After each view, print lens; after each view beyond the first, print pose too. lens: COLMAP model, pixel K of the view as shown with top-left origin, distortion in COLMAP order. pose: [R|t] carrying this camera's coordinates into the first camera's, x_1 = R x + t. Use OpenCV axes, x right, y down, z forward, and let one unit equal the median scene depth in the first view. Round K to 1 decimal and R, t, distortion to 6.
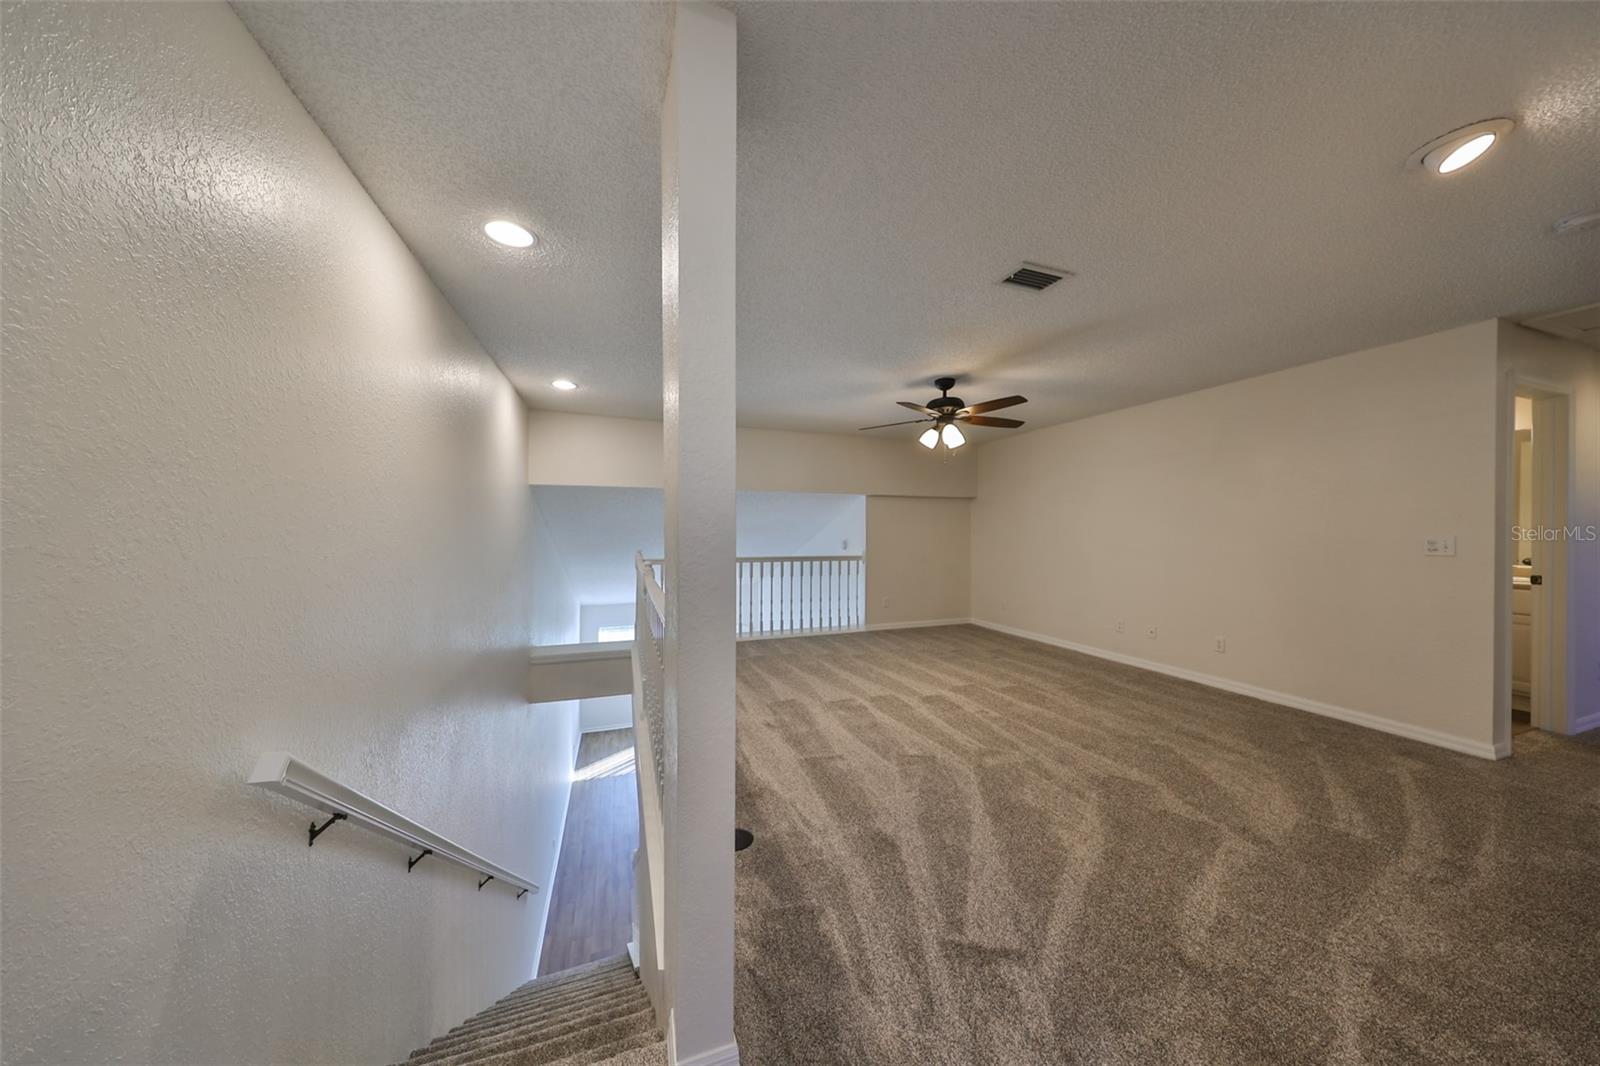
lens RADIAL K [[488.5, 0, 800.0], [0, 488.5, 533.0], [0, 0, 1]] dist [0.000003, 0.000004]
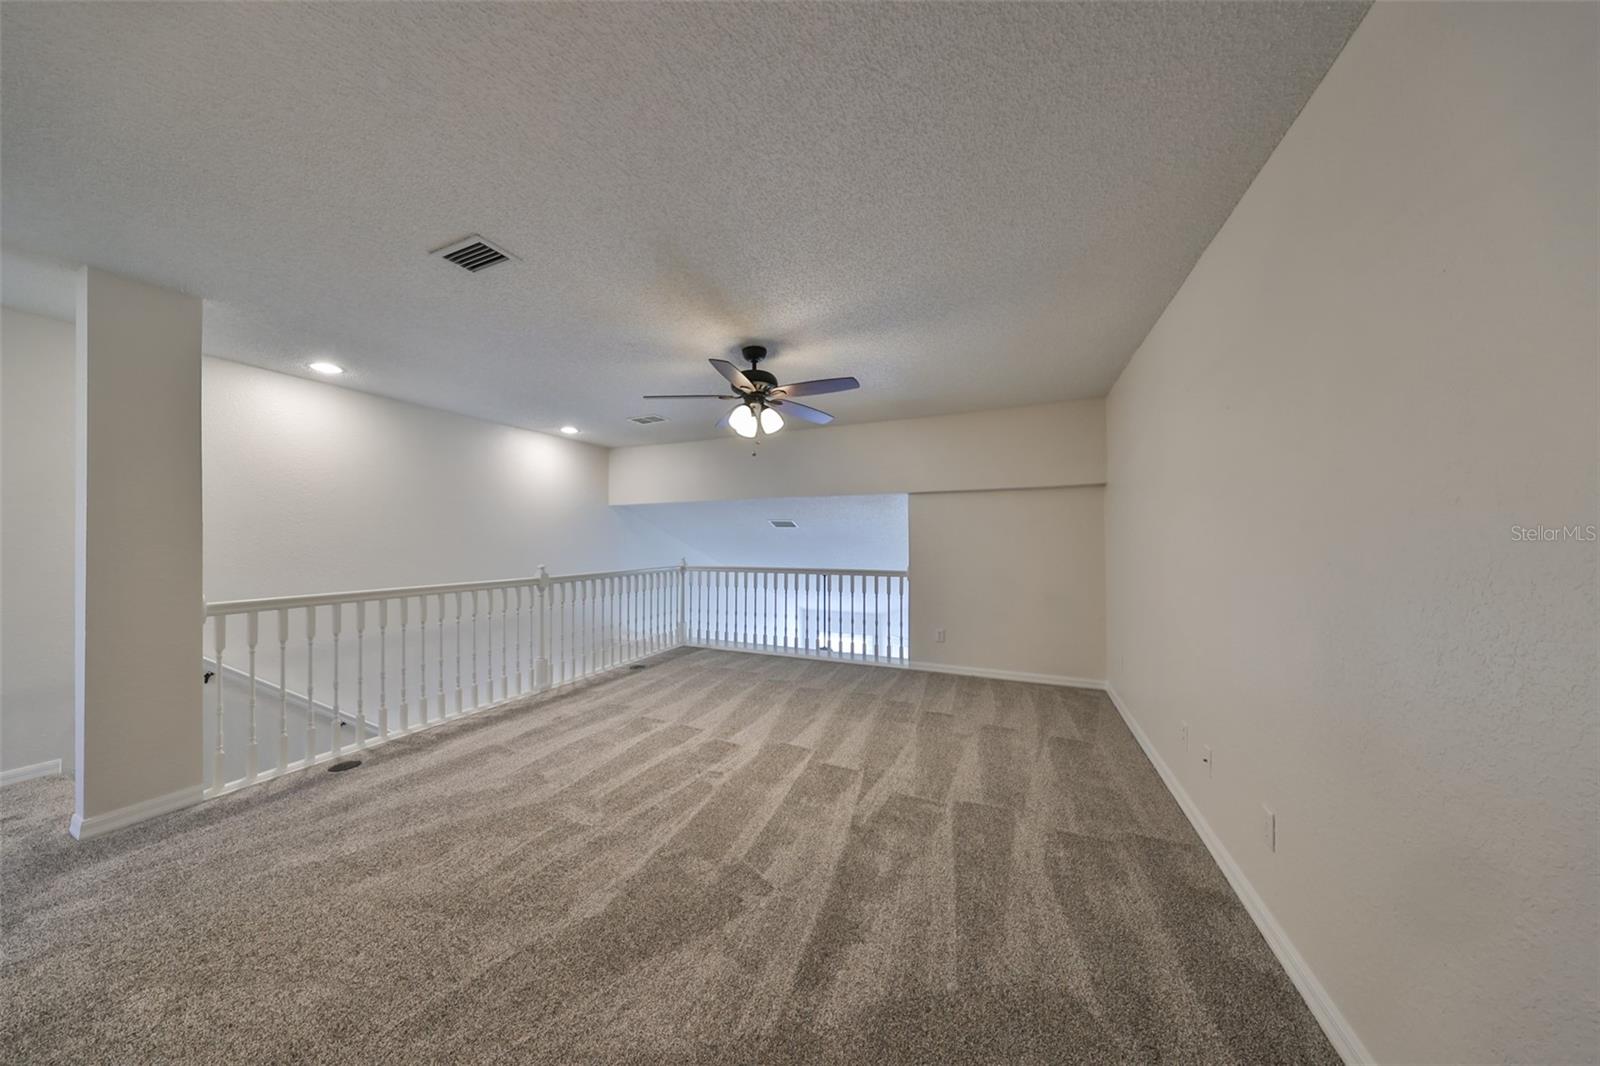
lens RADIAL K [[520.1, 0, 795.3], [0, 520.1, 531.5], [0, 0, 1]] dist [0.000602, 0.000060]
pose [[0.699475, -0.016725, -0.714461, 0.941554], [0.001204, 0.999752, -0.022225, 0.002695], [0.714656, 0.014685, 0.699322, 0.459024]]
